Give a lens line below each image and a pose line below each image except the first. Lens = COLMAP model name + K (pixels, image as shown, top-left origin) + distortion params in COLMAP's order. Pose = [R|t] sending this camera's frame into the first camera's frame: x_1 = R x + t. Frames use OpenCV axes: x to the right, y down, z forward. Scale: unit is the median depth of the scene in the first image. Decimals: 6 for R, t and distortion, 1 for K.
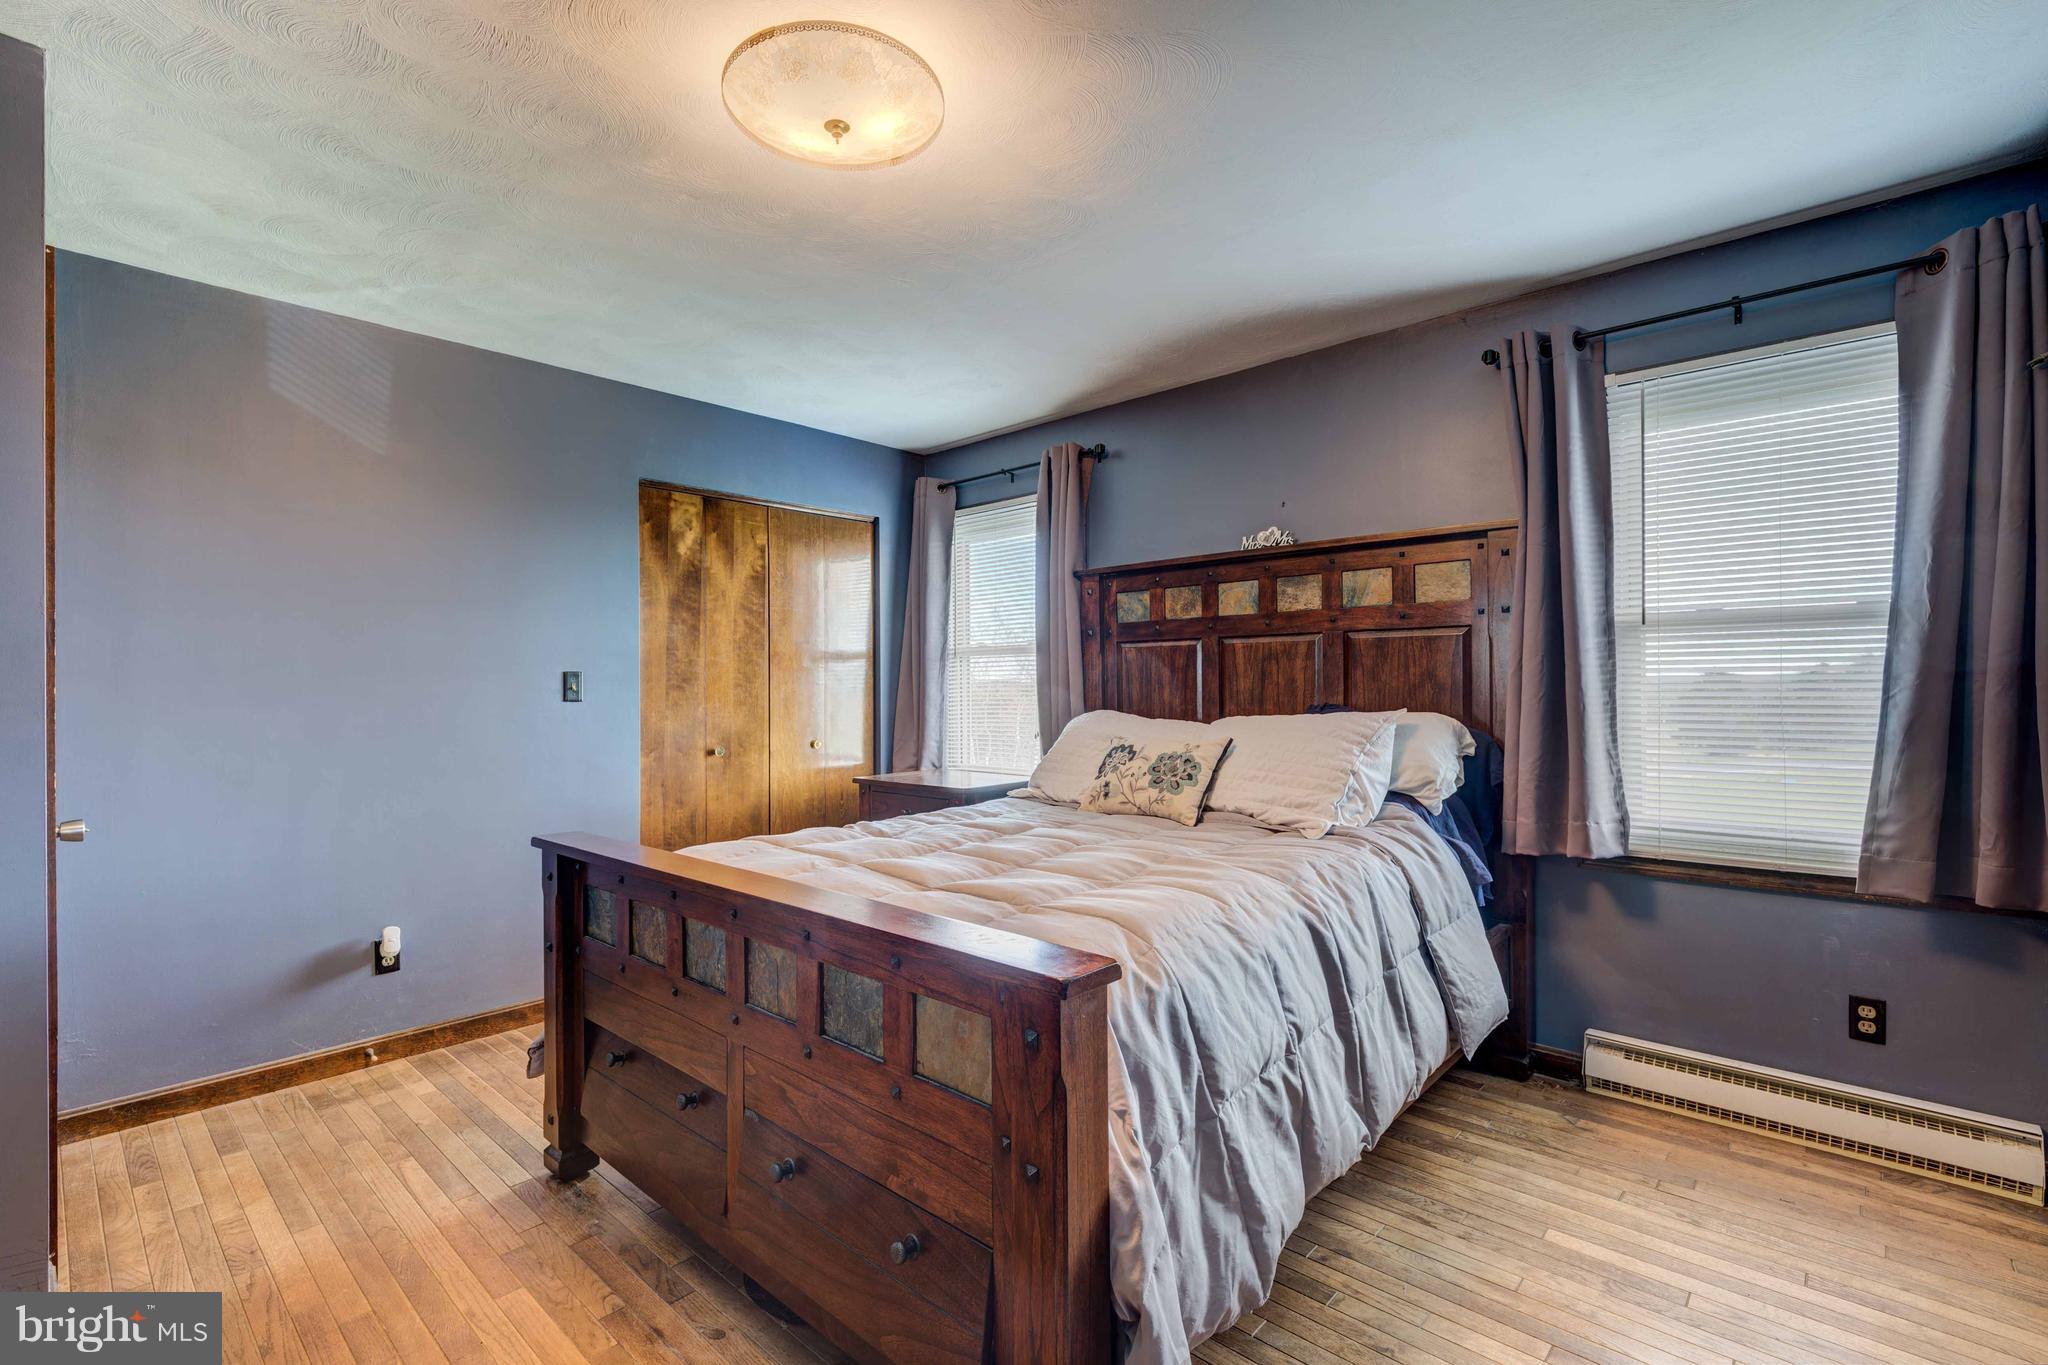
lens RADIAL K [[923.1, 0, 1024.9], [0, 923.1, 684.8], [0, 0, 1]] dist [0.026311, -0.016594]
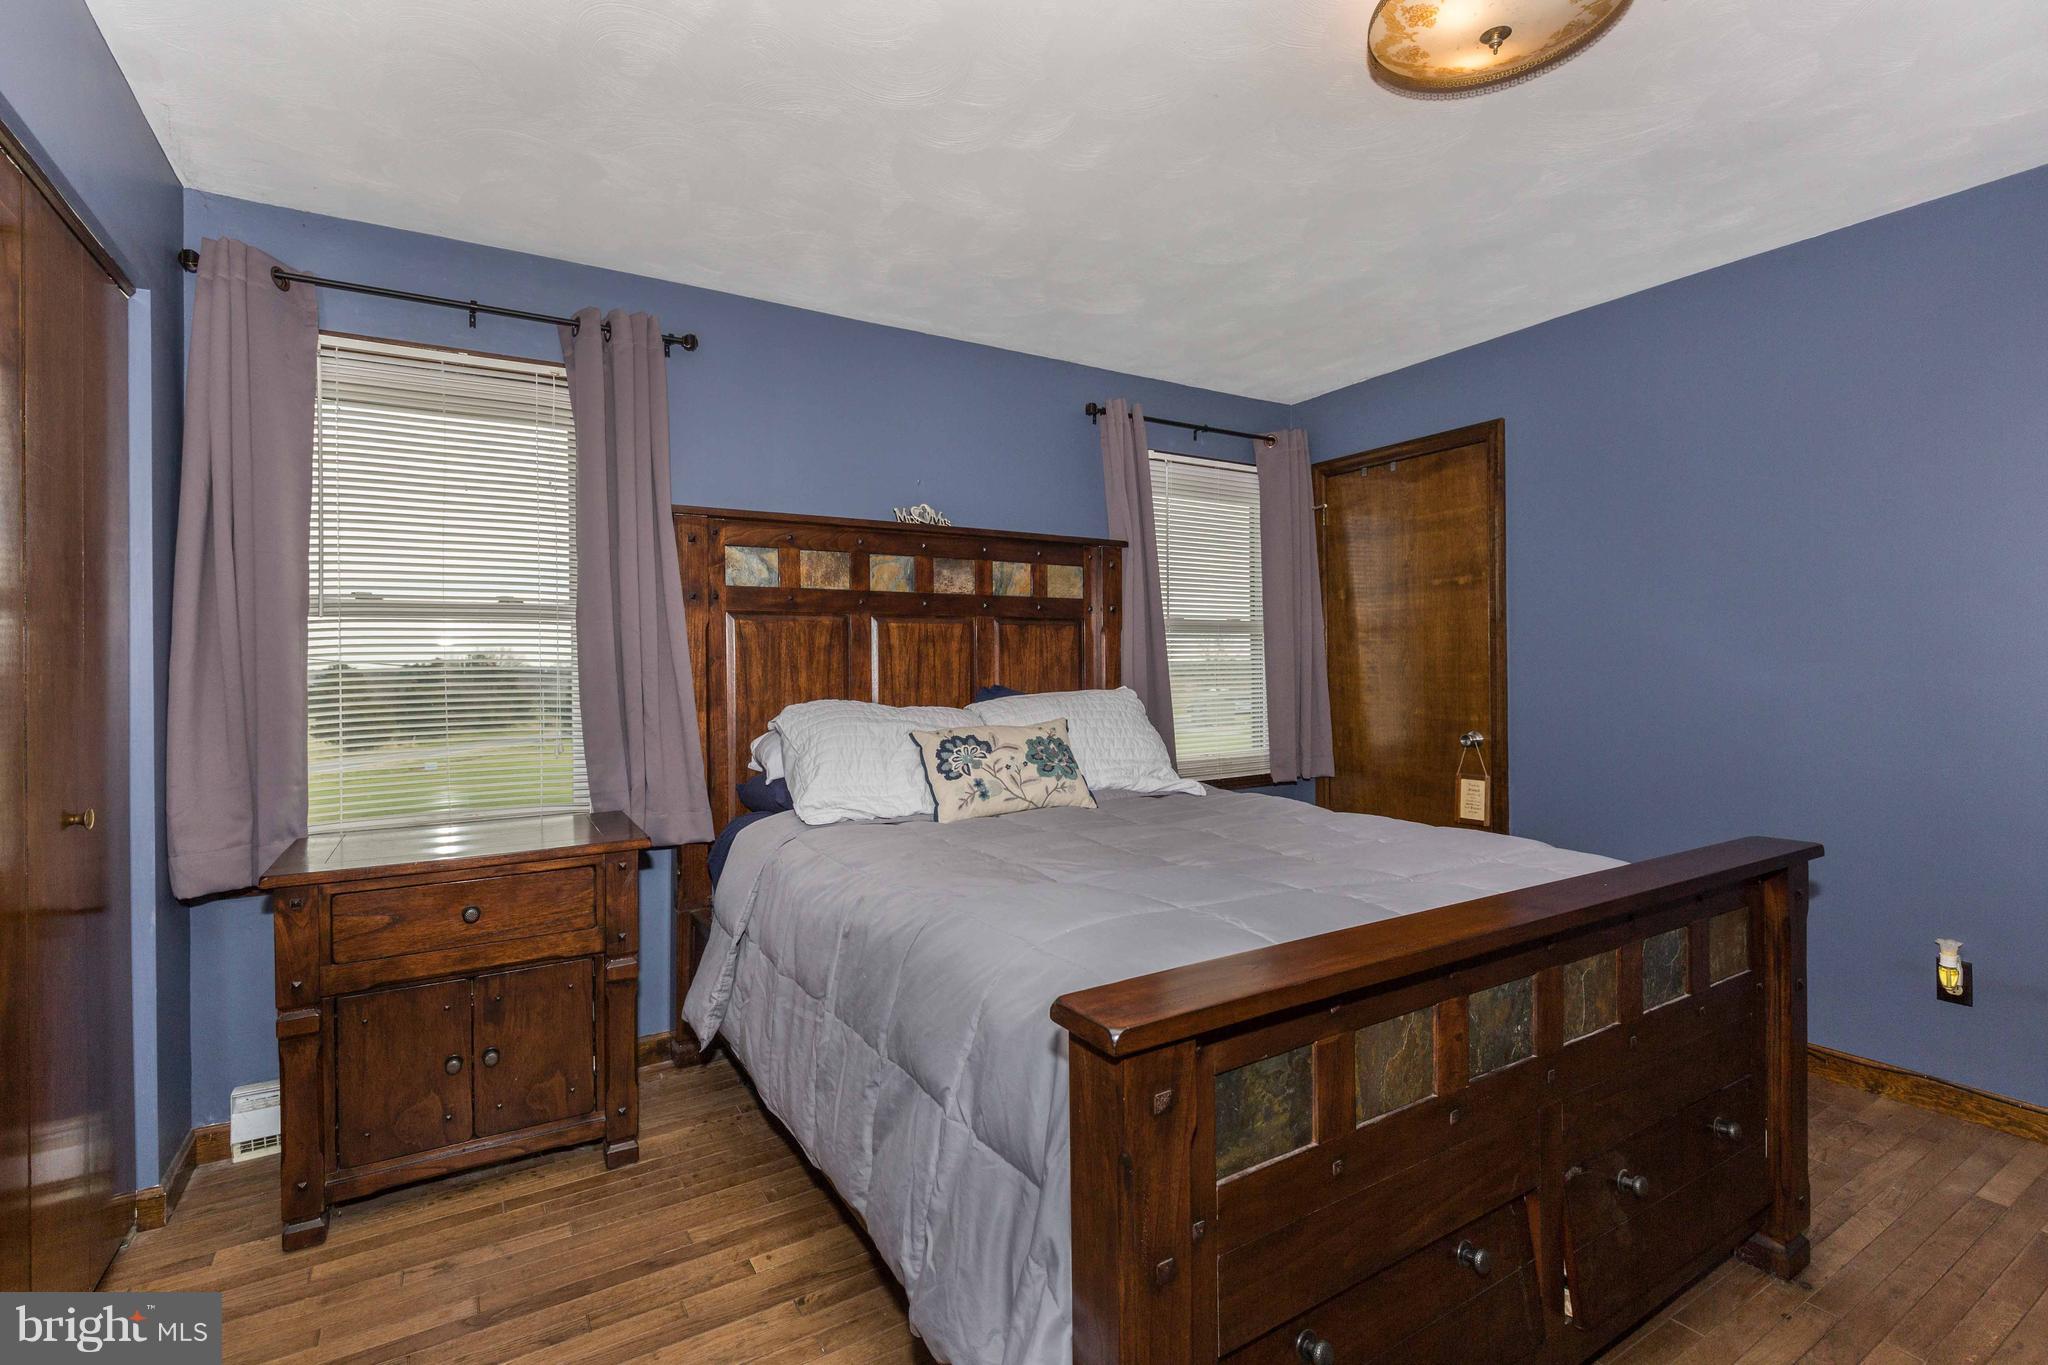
lens RADIAL K [[923.1, 0, 1024.9], [0, 923.1, 684.8], [0, 0, 1]] dist [0.026311, -0.016594]
pose [[0.268438, -0.012320, 0.963218, -1.121329], [0.006464, 0.999919, 0.010988, 0.013651], [-0.963275, 0.003277, 0.268496, 1.142758]]
